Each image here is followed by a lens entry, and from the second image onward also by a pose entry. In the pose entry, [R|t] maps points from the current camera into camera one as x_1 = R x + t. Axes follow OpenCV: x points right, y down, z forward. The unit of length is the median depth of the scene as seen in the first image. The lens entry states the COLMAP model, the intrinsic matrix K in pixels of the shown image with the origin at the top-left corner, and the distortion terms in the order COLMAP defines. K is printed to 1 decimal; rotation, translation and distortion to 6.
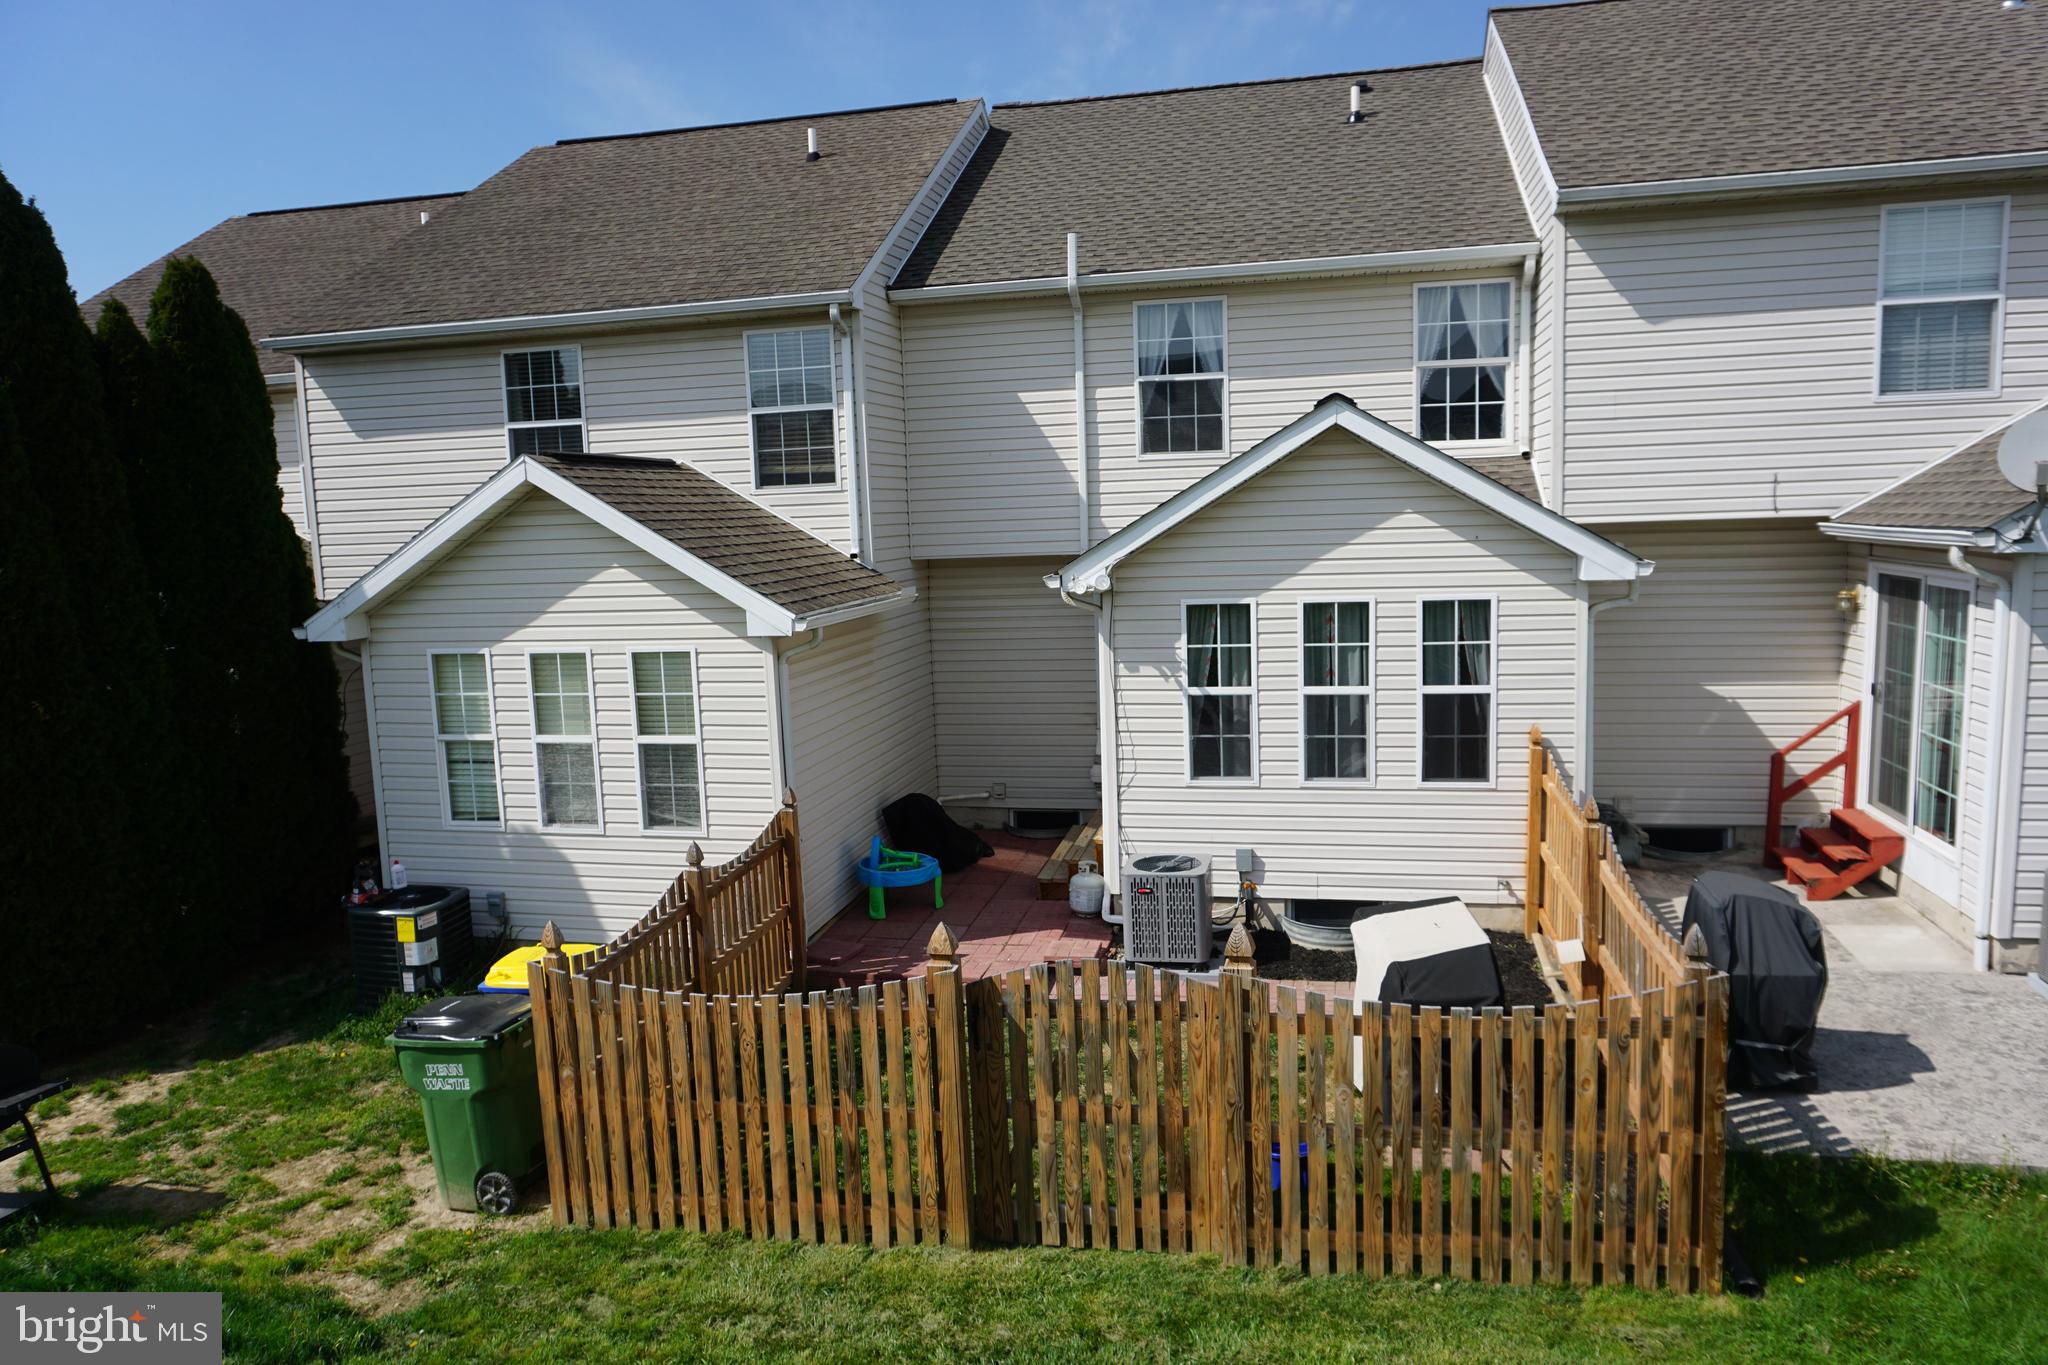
lens RADIAL K [[1365.4, 0, 1021.7], [0, 1365.4, 692.3], [0, 0, 1]] dist [-0.052804, 0.039563]
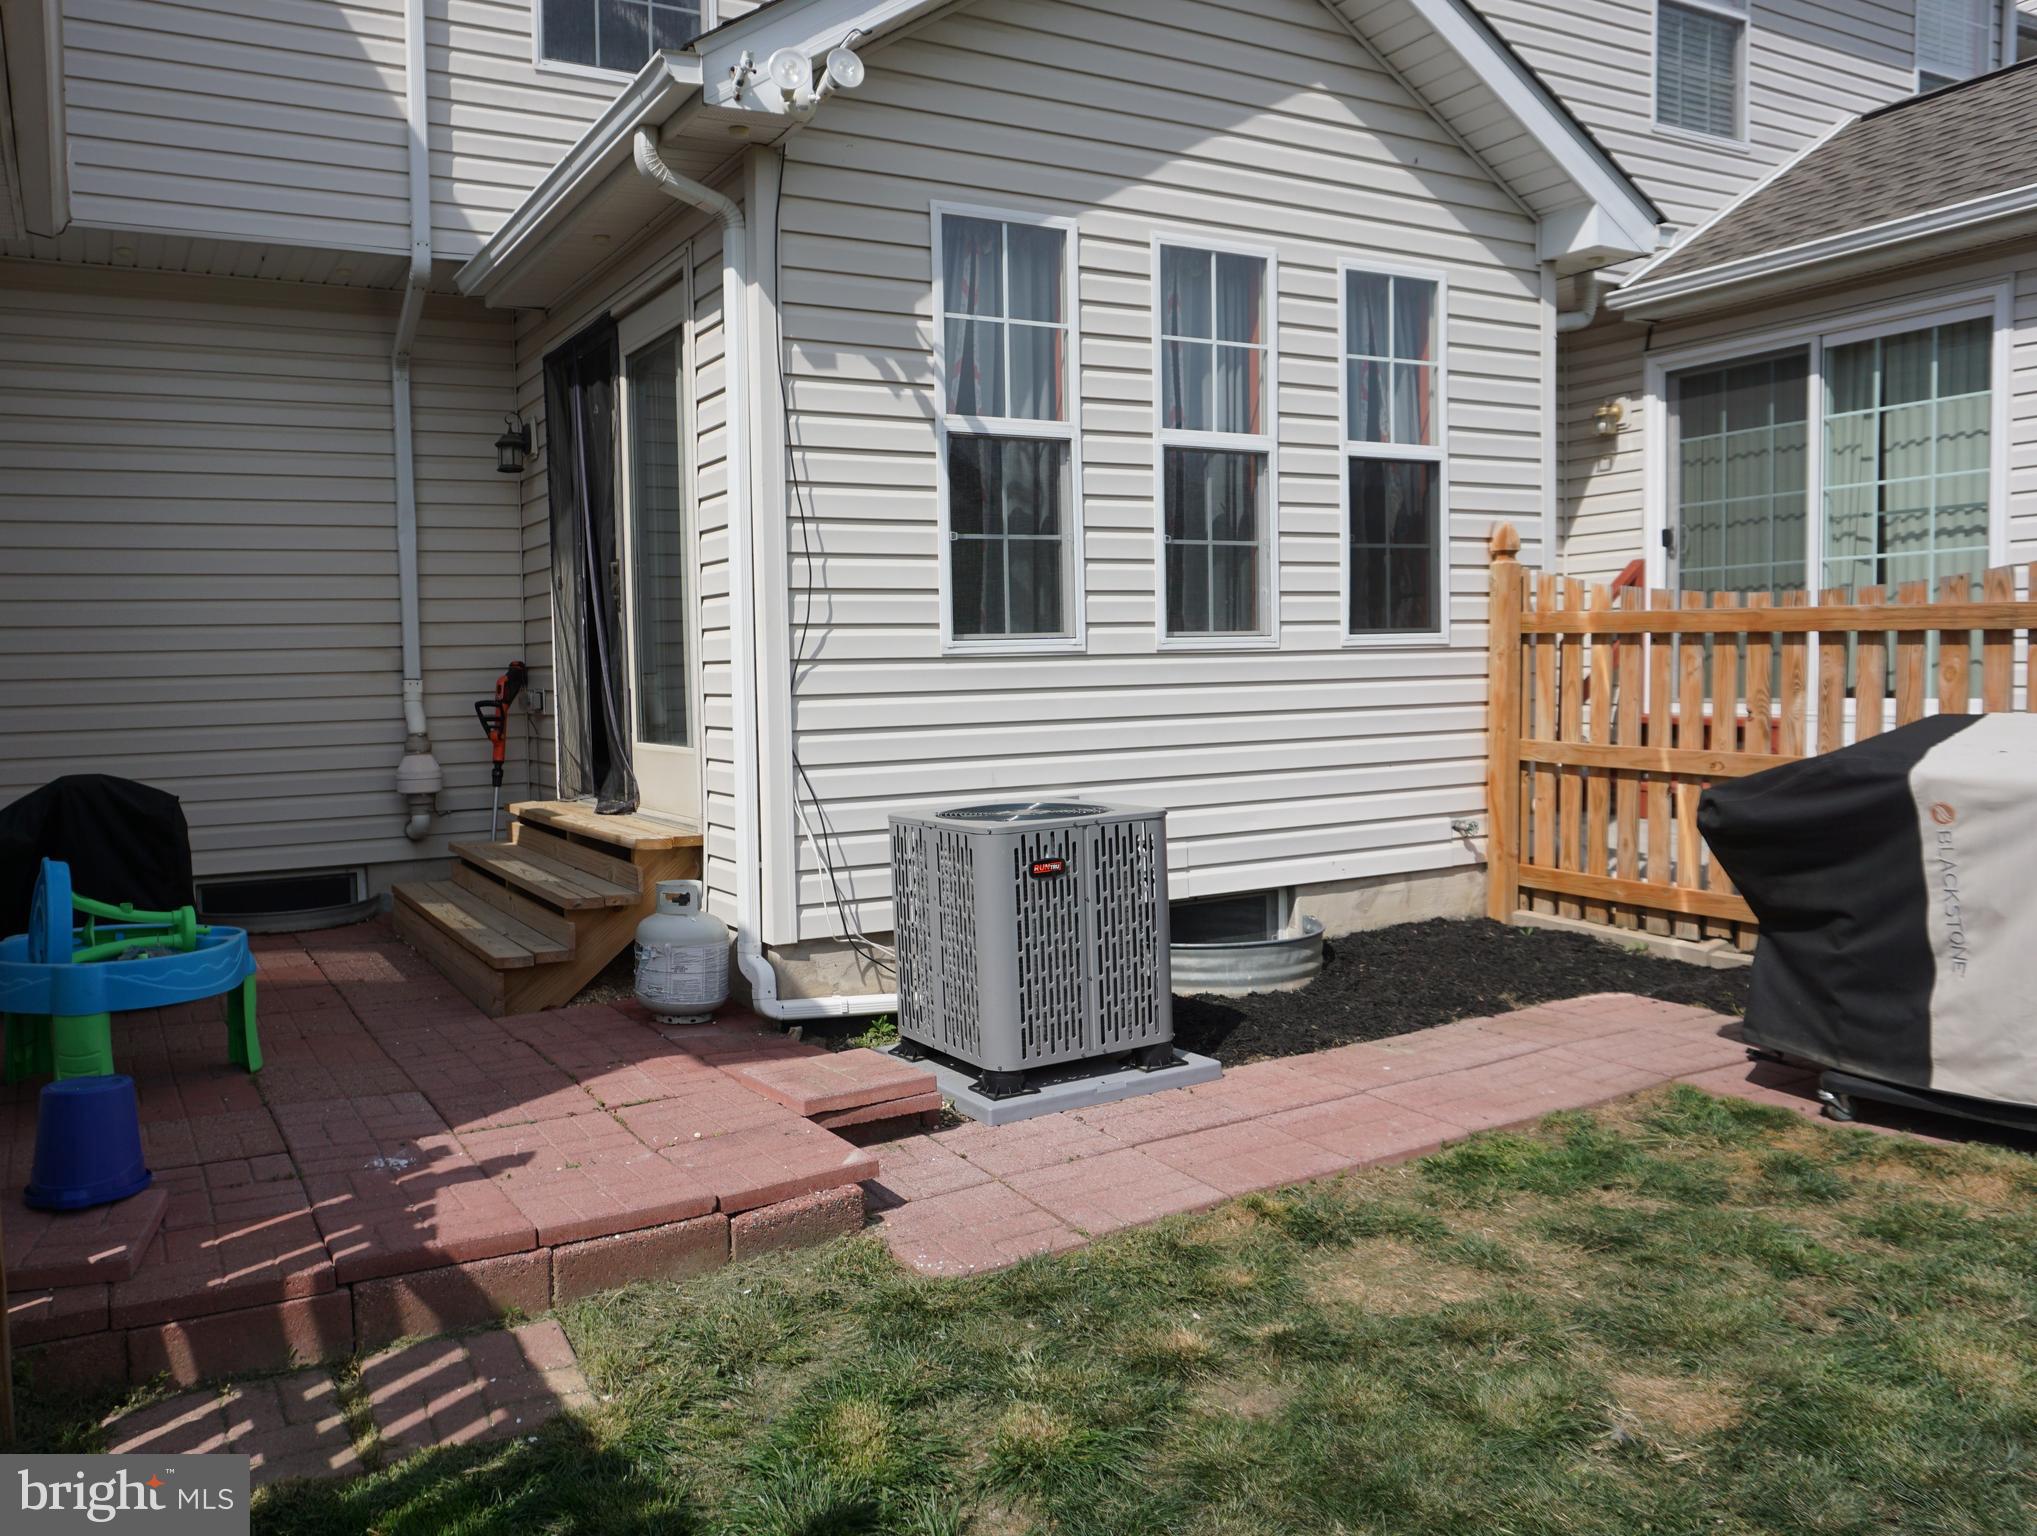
lens RADIAL K [[1605.9, 0, 1008.4], [0, 1605.9, 759.7], [0, 0, 1]] dist [-0.050177, -0.002440]
pose [[0.765066, -0.040434, 0.642681, -0.184365], [0.082551, 0.995950, -0.035611, 0.121313], [-0.638638, 0.080299, 0.765306, 0.623052]]
